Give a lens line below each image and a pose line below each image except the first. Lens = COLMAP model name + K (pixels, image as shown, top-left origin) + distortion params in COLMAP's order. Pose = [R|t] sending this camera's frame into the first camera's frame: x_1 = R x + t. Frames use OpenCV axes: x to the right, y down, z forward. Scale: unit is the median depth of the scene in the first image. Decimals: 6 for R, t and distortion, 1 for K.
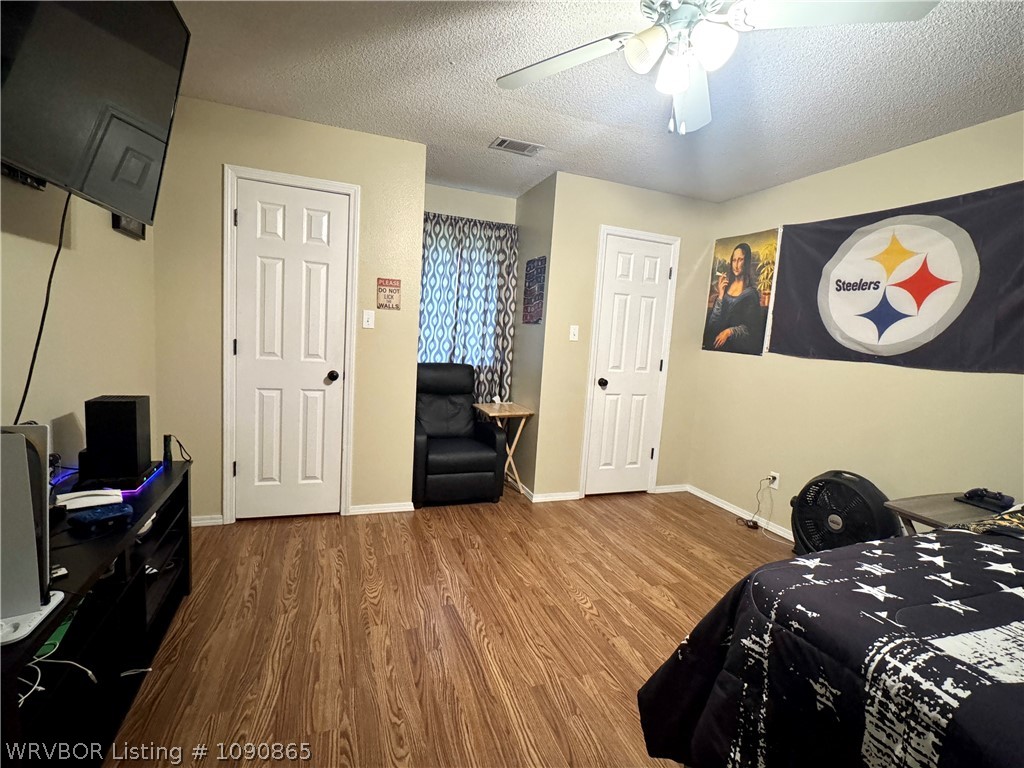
lens RADIAL K [[471.2, 0, 512.4], [0, 471.2, 387.3], [0, 0, 1]] dist [-0.003598, -0.000418]
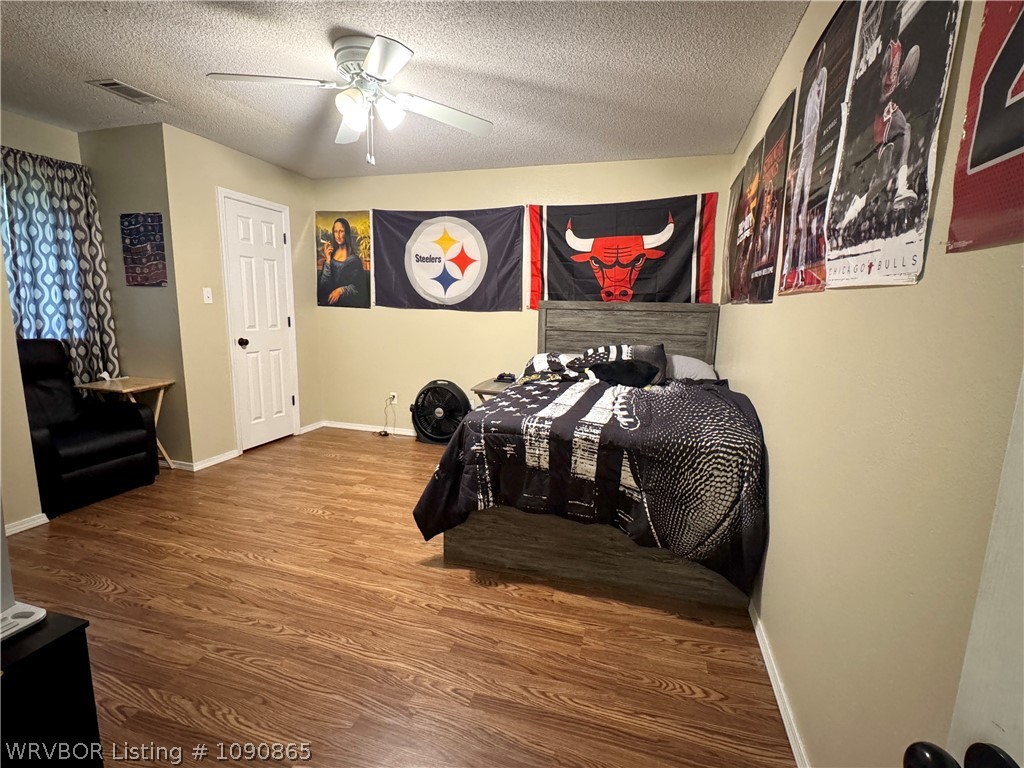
lens RADIAL K [[466.6, 0, 512.0], [0, 466.6, 384.0], [0, 0, 1]] dist [-0.001935, -0.000705]
pose [[0.606284, -0.177456, 0.775196, -0.278543], [0.105015, 0.984114, 0.143148, -0.004482], [-0.788284, -0.005381, 0.615289, -0.118700]]
